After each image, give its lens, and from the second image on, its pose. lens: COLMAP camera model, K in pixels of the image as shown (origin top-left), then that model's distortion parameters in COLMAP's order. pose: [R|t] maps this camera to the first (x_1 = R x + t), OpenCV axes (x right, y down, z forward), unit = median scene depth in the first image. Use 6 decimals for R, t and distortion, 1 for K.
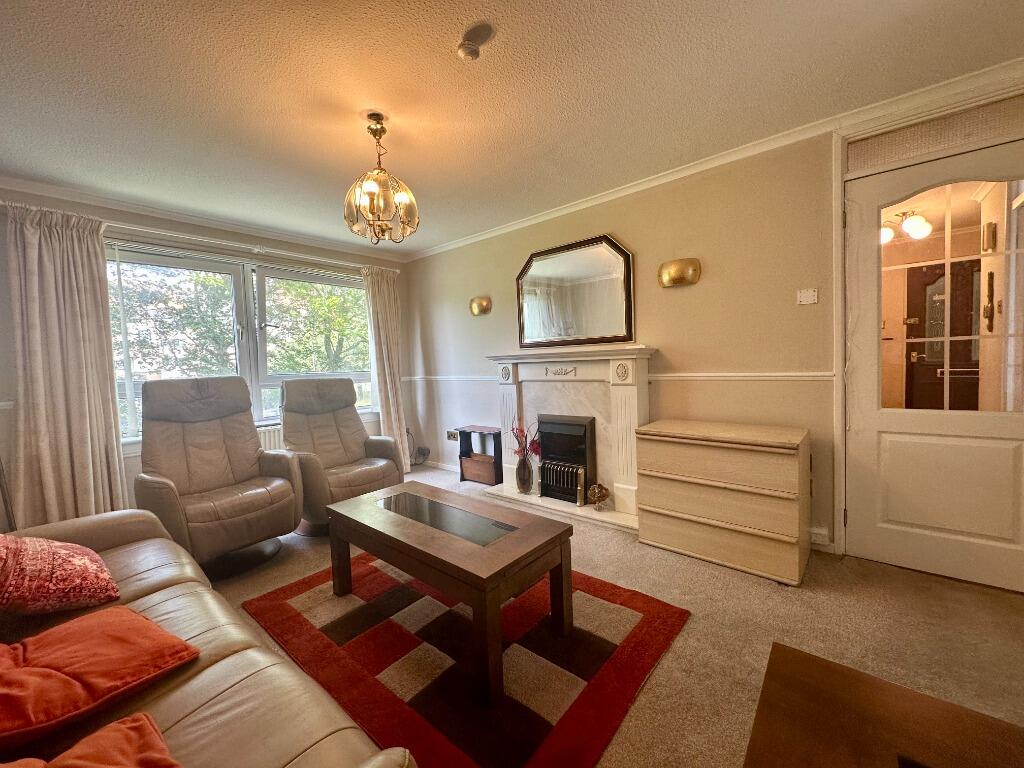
lens RADIAL K [[404.5, 0, 512.0], [0, 404.5, 384.0], [0, 0, 1]] dist [-0.000343, -0.000001]
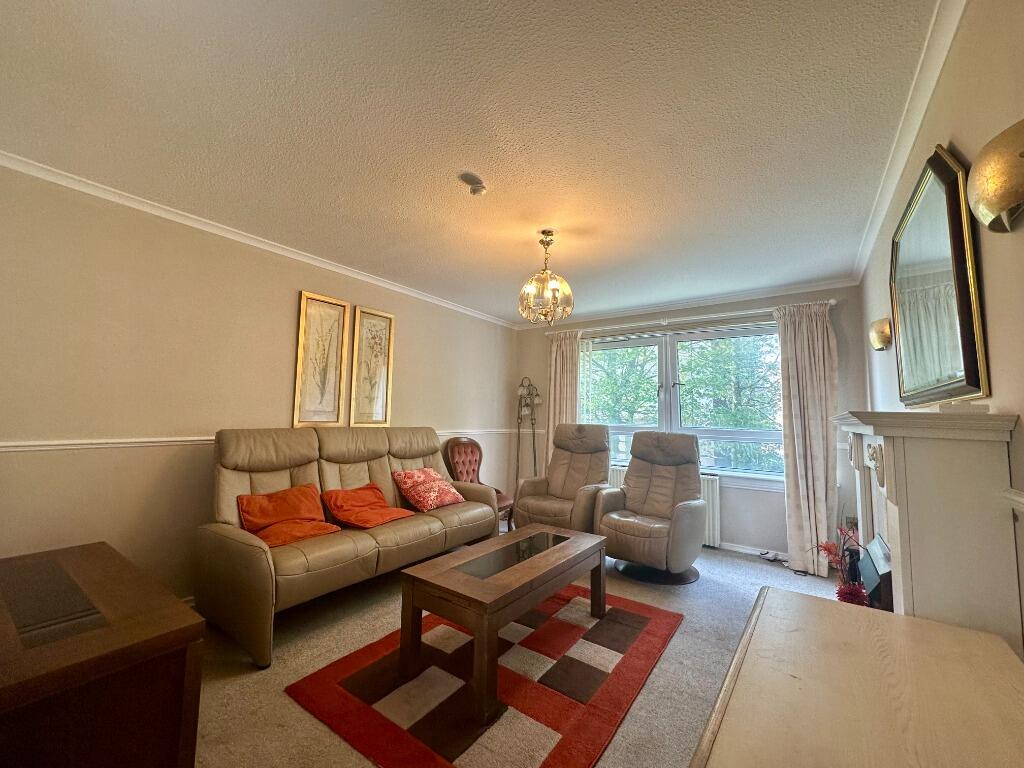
lens RADIAL K [[407.8, 0, 512.0], [0, 407.8, 384.0], [0, 0, 1]] dist [0.001064, 0.000062]
pose [[0.076026, -0.041940, -0.996223, 0.572805], [-0.082546, 0.995421, -0.048206, -0.053853], [0.993683, 0.085899, 0.072216, 0.494686]]
